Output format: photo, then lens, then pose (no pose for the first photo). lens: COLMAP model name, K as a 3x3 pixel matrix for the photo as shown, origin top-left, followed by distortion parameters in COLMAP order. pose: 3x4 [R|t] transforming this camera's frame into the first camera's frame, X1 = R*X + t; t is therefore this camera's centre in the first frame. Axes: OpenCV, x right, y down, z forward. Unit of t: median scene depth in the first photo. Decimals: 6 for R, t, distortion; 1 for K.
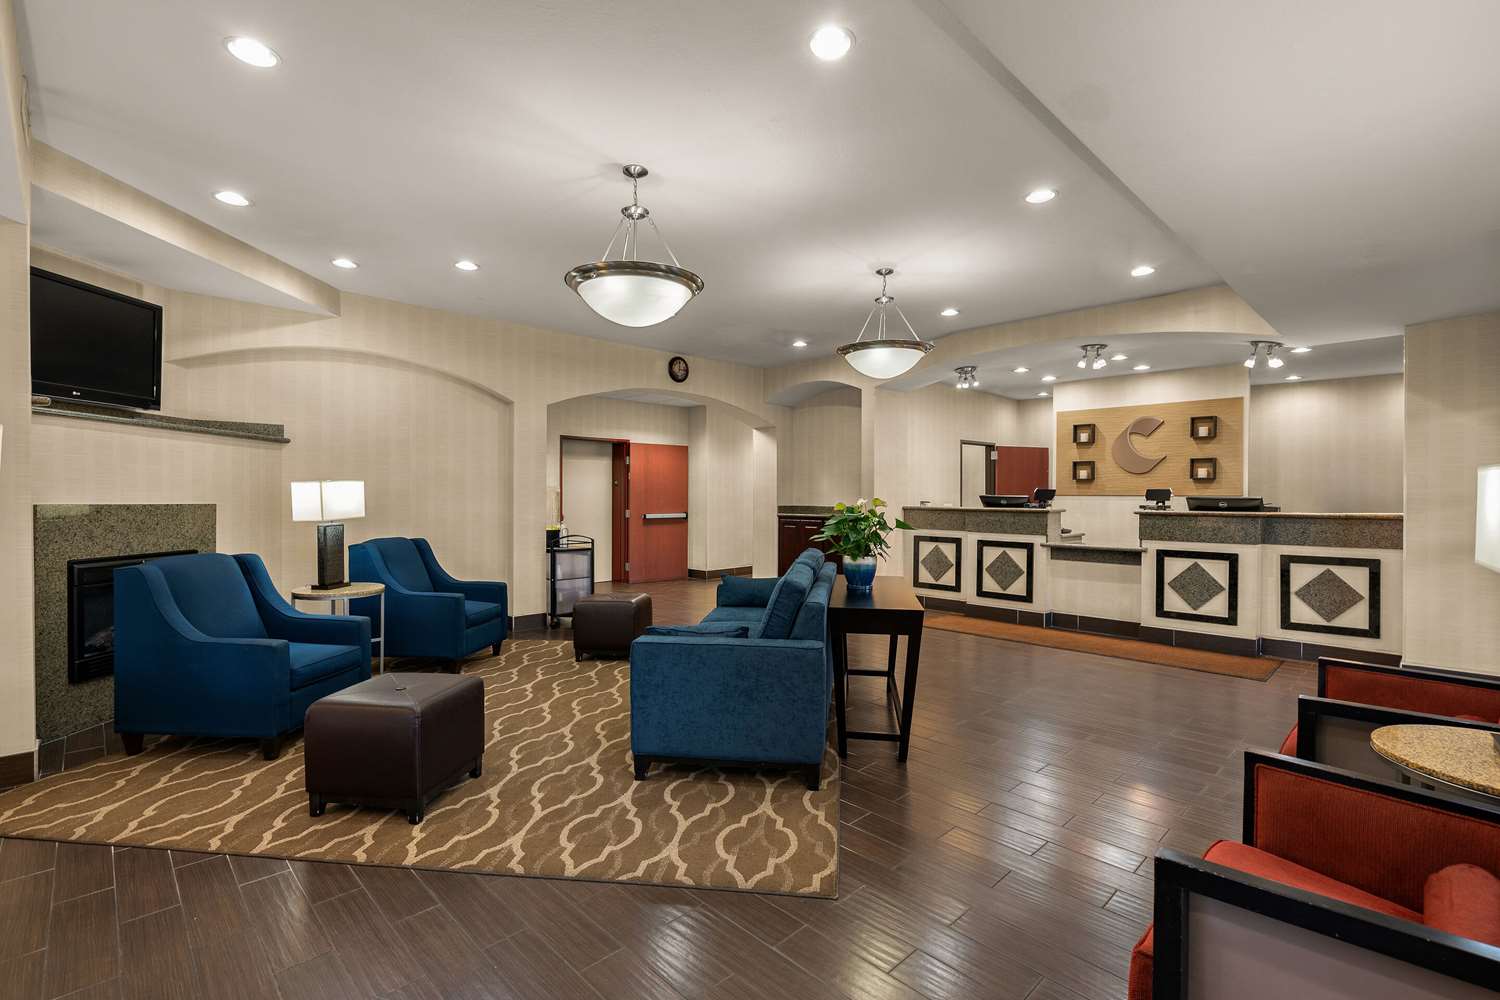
lens RADIAL K [[685.9, 0, 758.1], [0, 685.9, 499.5], [0, 0, 1]] dist [-0.000695, 0.000834]
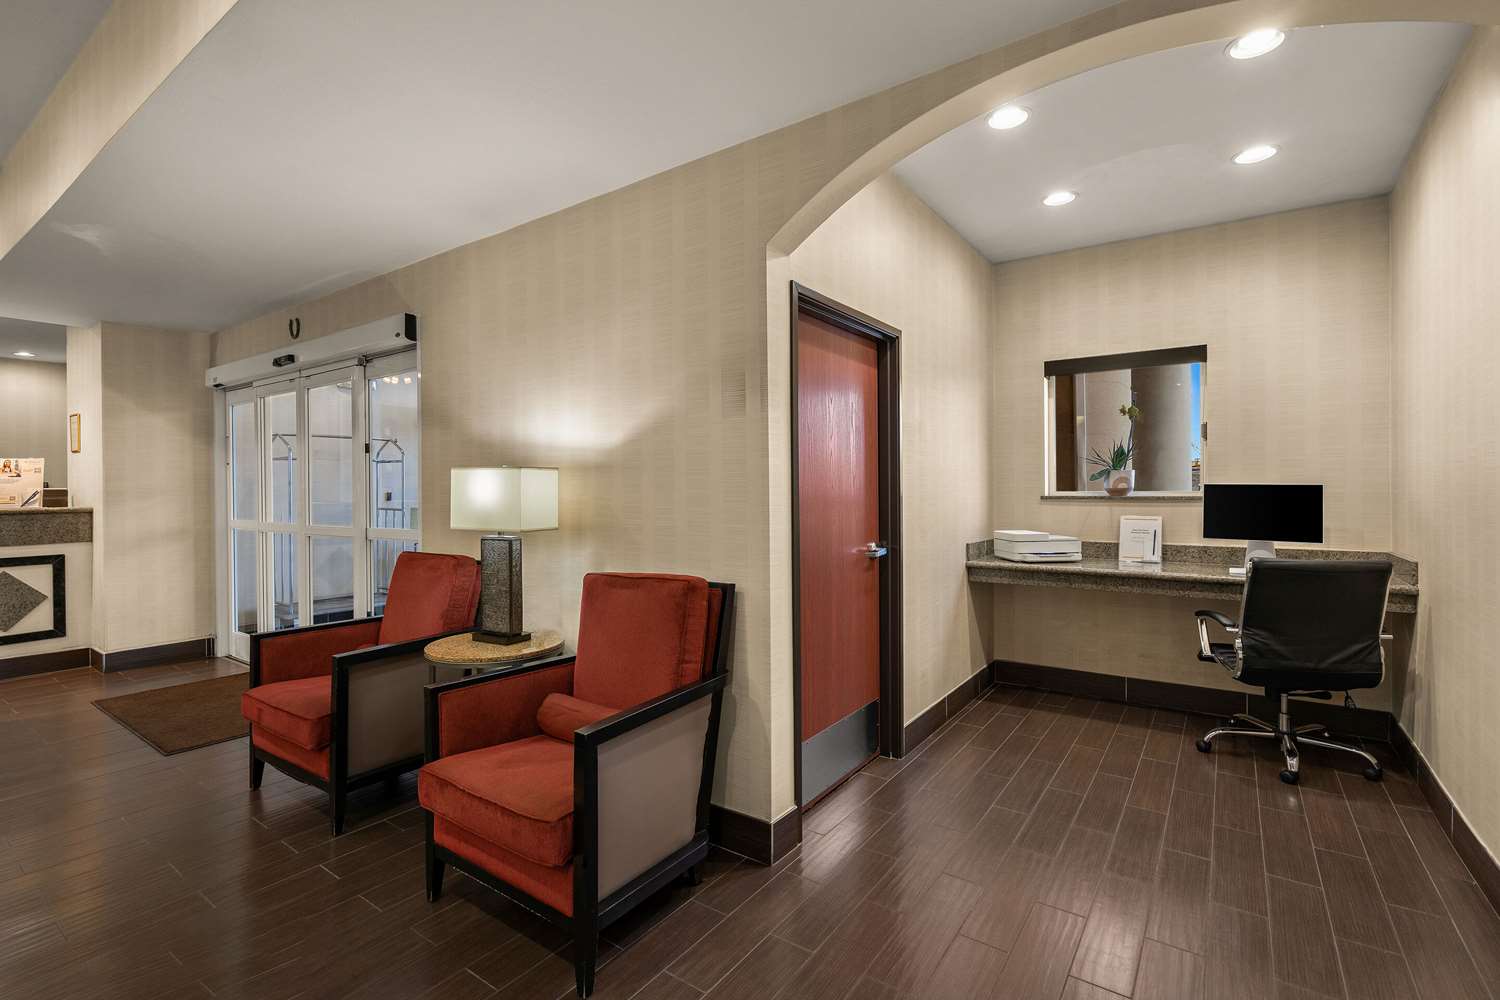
lens RADIAL K [[685.9, 0, 752.3], [0, 685.9, 494.4], [0, 0, 1]] dist [-0.000695, 0.000834]
pose [[-0.166594, -0.007504, 0.985997, -0.158867], [0.006325, 0.999942, 0.008679, 0.000143], [-0.986005, 0.007682, -0.166537, 0.152794]]
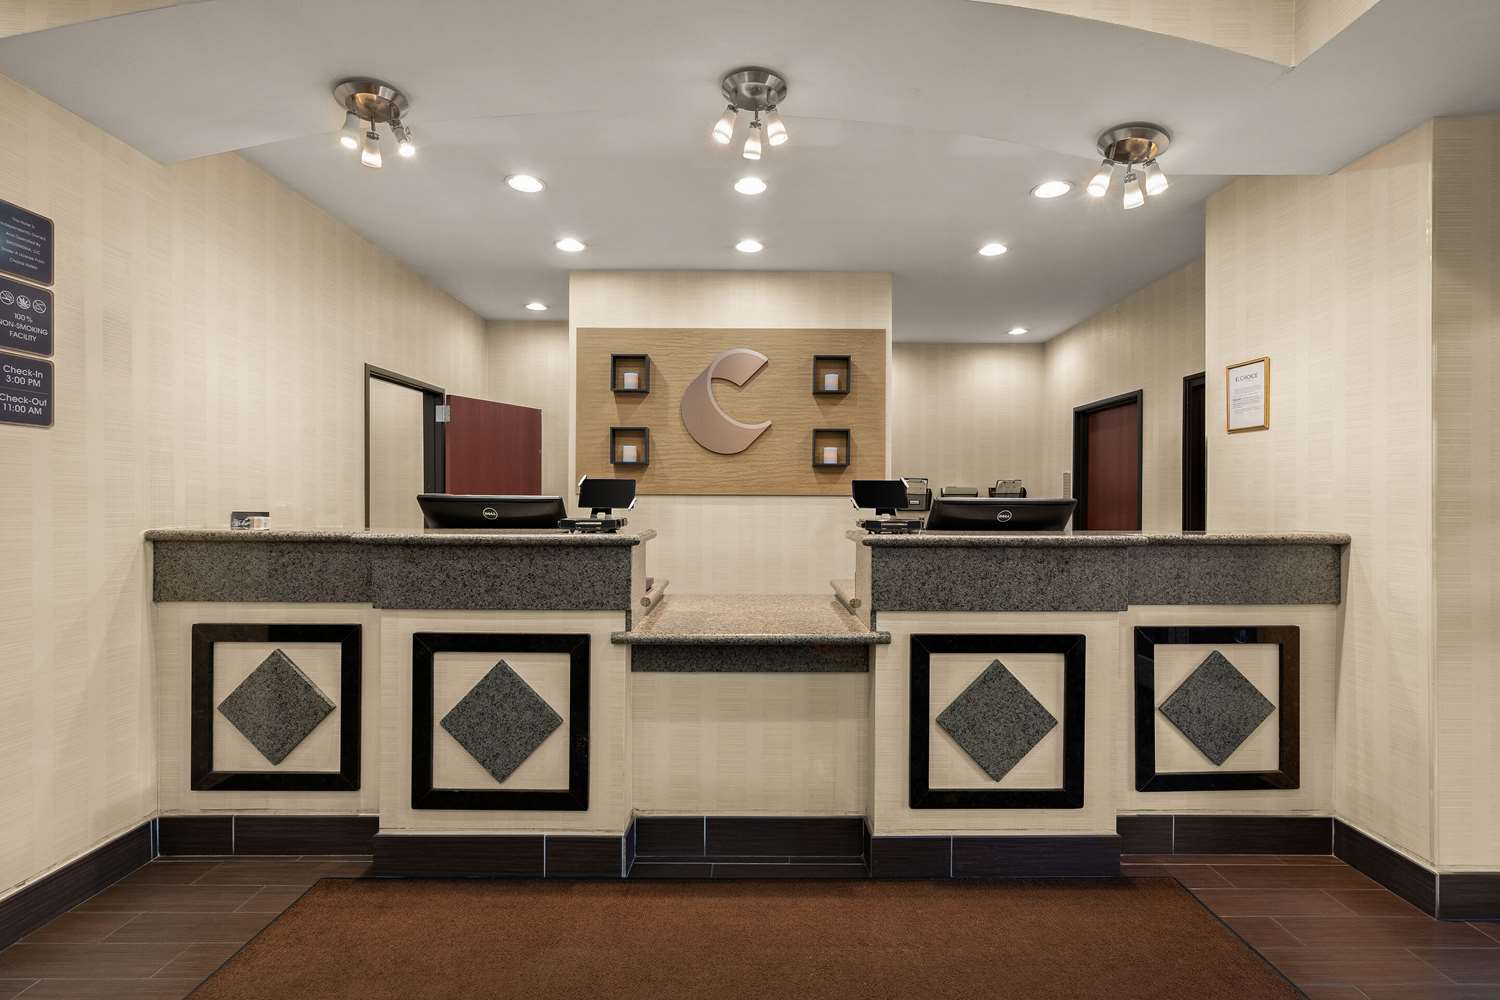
lens RADIAL K [[685.9, 0, 757.3], [0, 685.9, 497.0], [0, 0, 1]] dist [-0.000695, 0.000834]
pose [[0.703301, -0.003581, 0.710883, 0.217574], [0.004084, 0.999991, 0.000996, -0.005277], [-0.710881, 0.002203, 0.703309, 0.701456]]
